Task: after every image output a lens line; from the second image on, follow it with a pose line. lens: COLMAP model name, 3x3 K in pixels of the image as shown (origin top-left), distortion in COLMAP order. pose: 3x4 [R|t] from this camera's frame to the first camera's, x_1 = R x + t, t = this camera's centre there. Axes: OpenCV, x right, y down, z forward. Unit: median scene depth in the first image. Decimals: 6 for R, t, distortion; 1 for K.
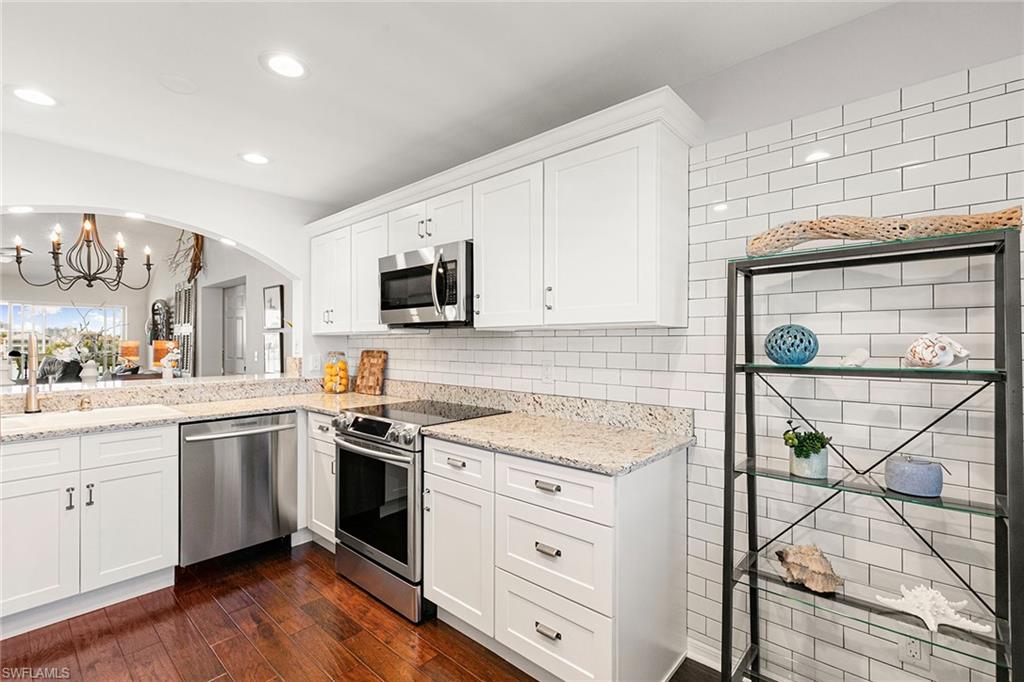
lens RADIAL K [[457.6, 0, 512.3], [0, 457.6, 340.0], [0, 0, 1]] dist [0.009506, -0.002823]
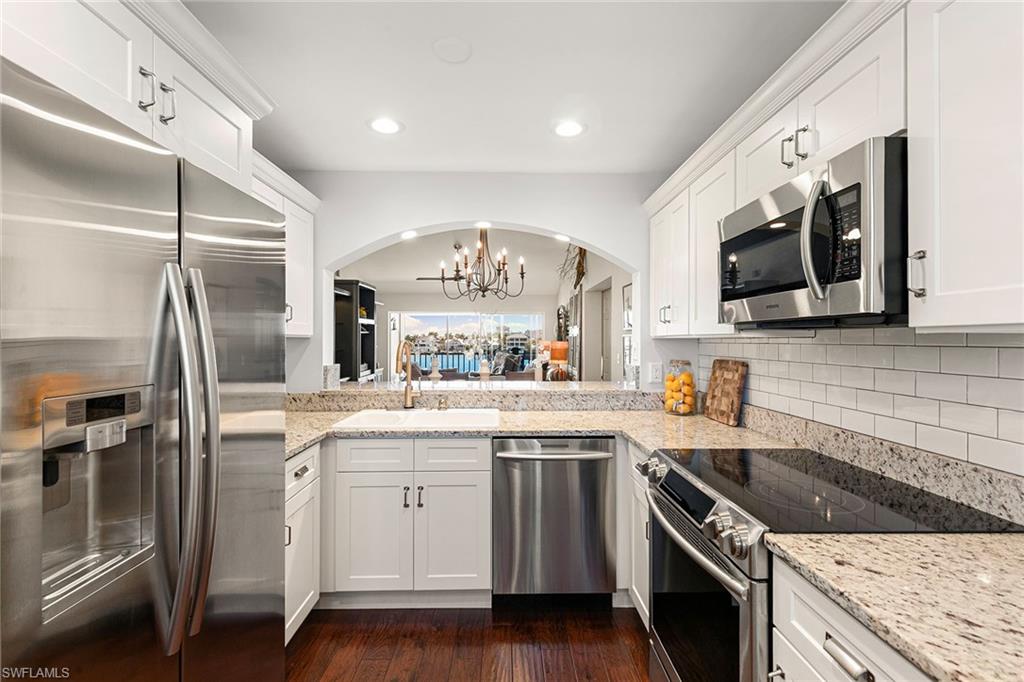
lens RADIAL K [[457.6, 0, 515.0], [0, 457.6, 337.2], [0, 0, 1]] dist [0.009506, -0.002823]
pose [[0.684697, -0.002498, -0.728823, -0.013943], [0.000952, 0.999996, -0.002534, -0.011547], [0.728827, 0.001041, 0.684697, 0.280605]]
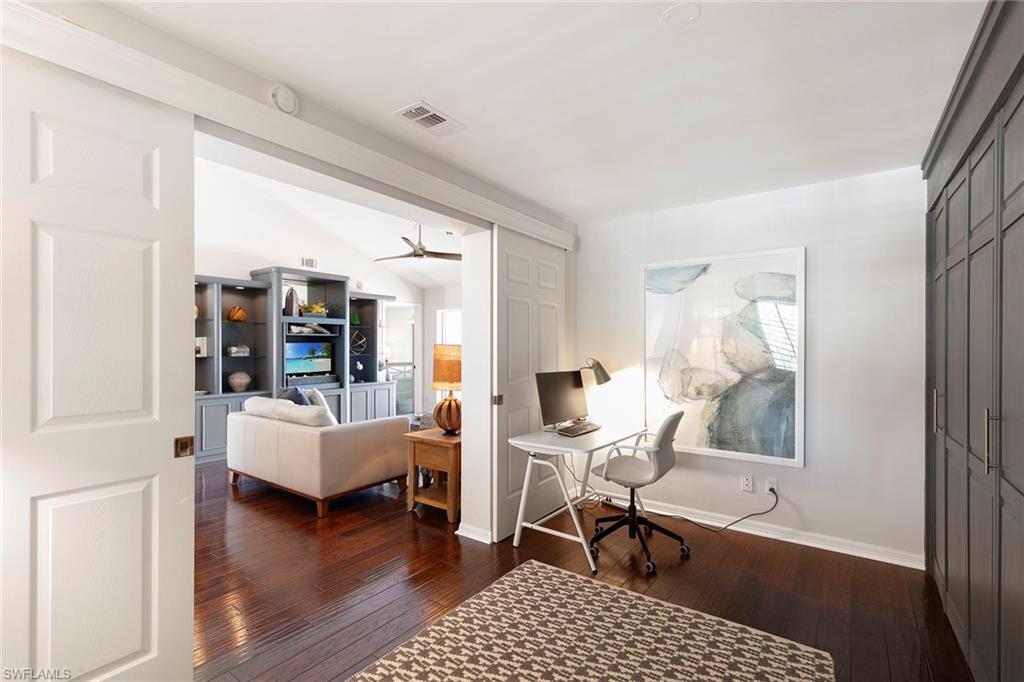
lens RADIAL K [[457.6, 0, 509.0], [0, 457.6, 351.8], [0, 0, 1]] dist [0.009506, -0.002823]
pose [[0.088979, 0.007617, -0.996004, -0.338562], [-0.000250, 0.999971, 0.007625, 0.011154], [0.996033, -0.000429, 0.088978, 1.904457]]
